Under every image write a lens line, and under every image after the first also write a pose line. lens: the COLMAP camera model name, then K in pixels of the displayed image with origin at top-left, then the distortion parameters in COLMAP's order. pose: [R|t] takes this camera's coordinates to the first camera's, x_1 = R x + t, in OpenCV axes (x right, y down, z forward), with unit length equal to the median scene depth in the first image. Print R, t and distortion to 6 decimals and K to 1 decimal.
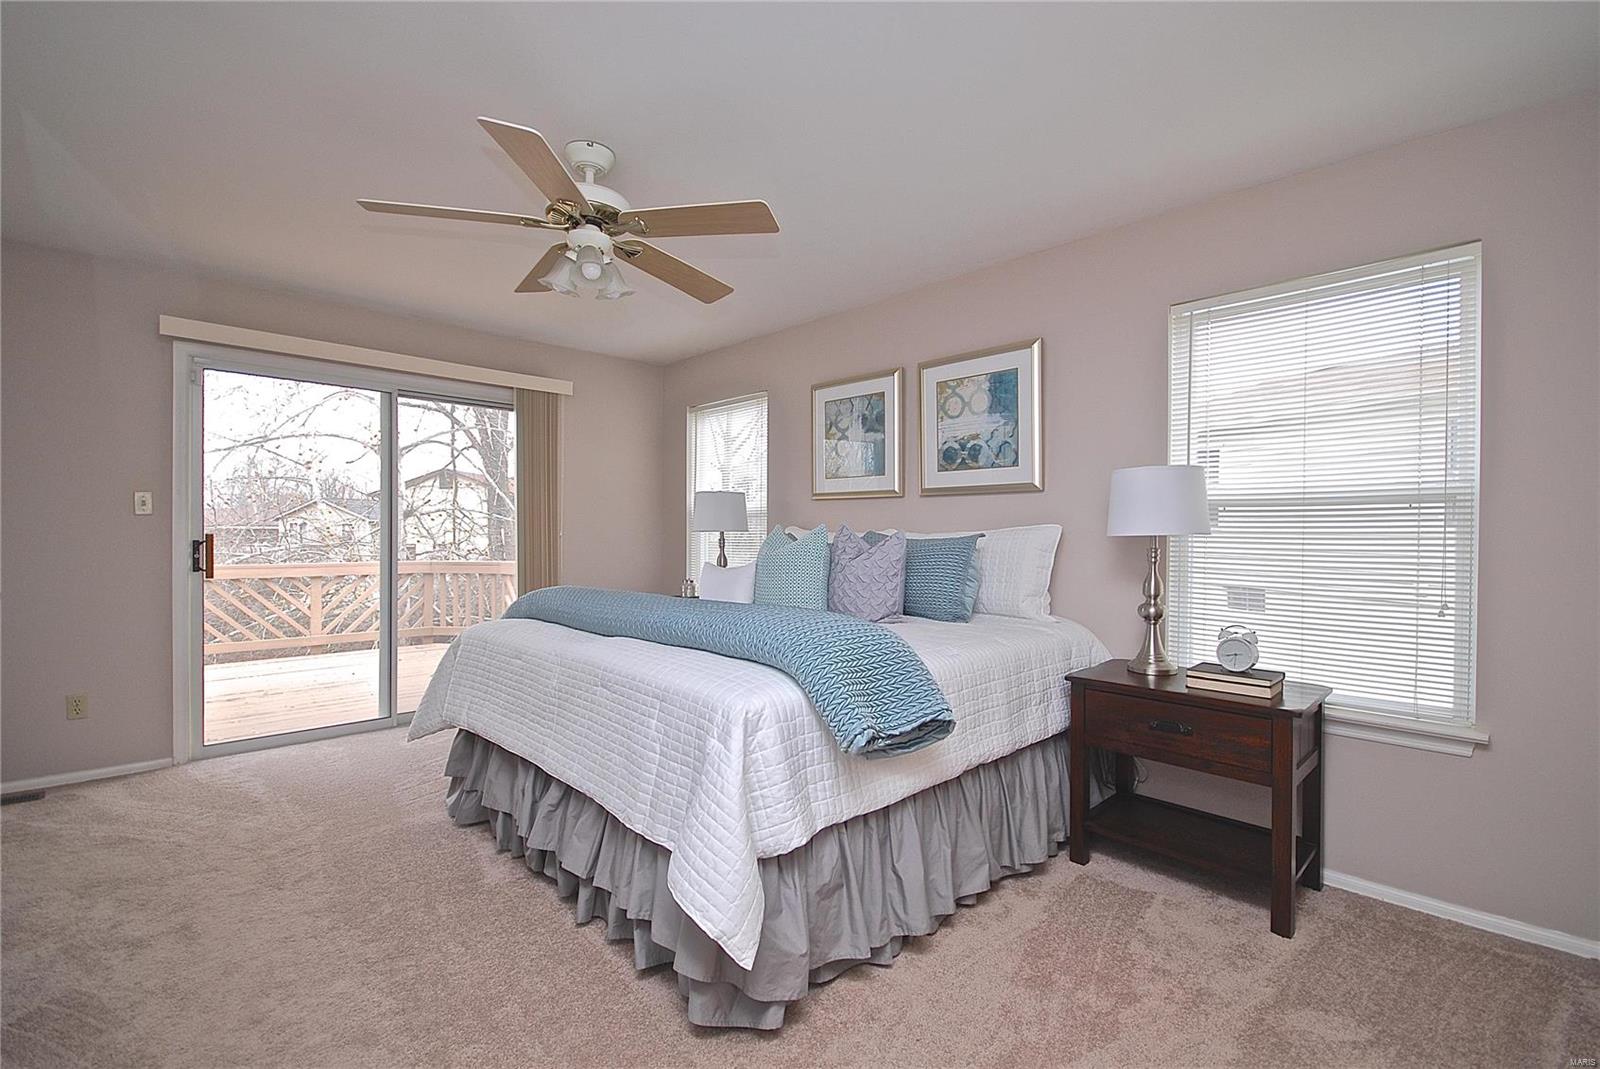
lens RADIAL K [[711.6, 0, 791.6], [0, 711.6, 535.6], [0, 0, 1]] dist [0.032548, -0.000014]
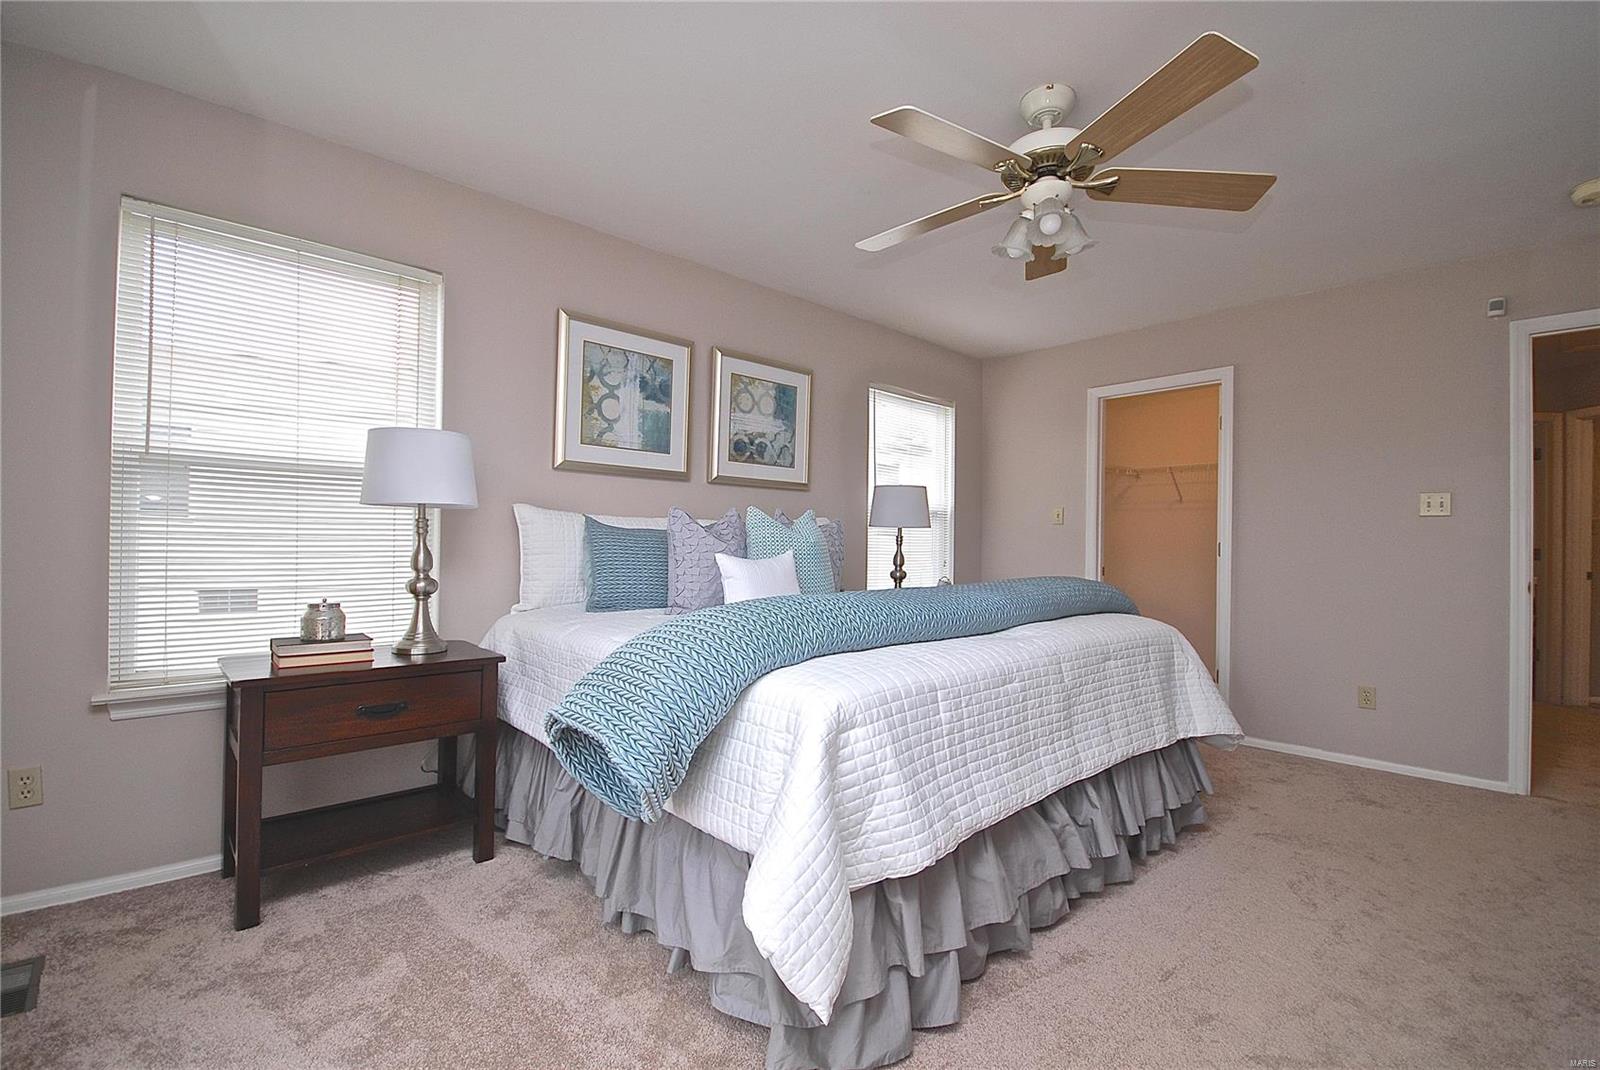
lens RADIAL K [[711.6, 0, 791.6], [0, 711.6, 536.1], [0, 0, 1]] dist [0.032548, -0.000014]
pose [[0.032221, -0.025344, 0.999159, -0.843390], [-0.038808, 0.998893, 0.026588, -0.011622], [-0.998727, -0.039632, 0.031202, 0.892659]]
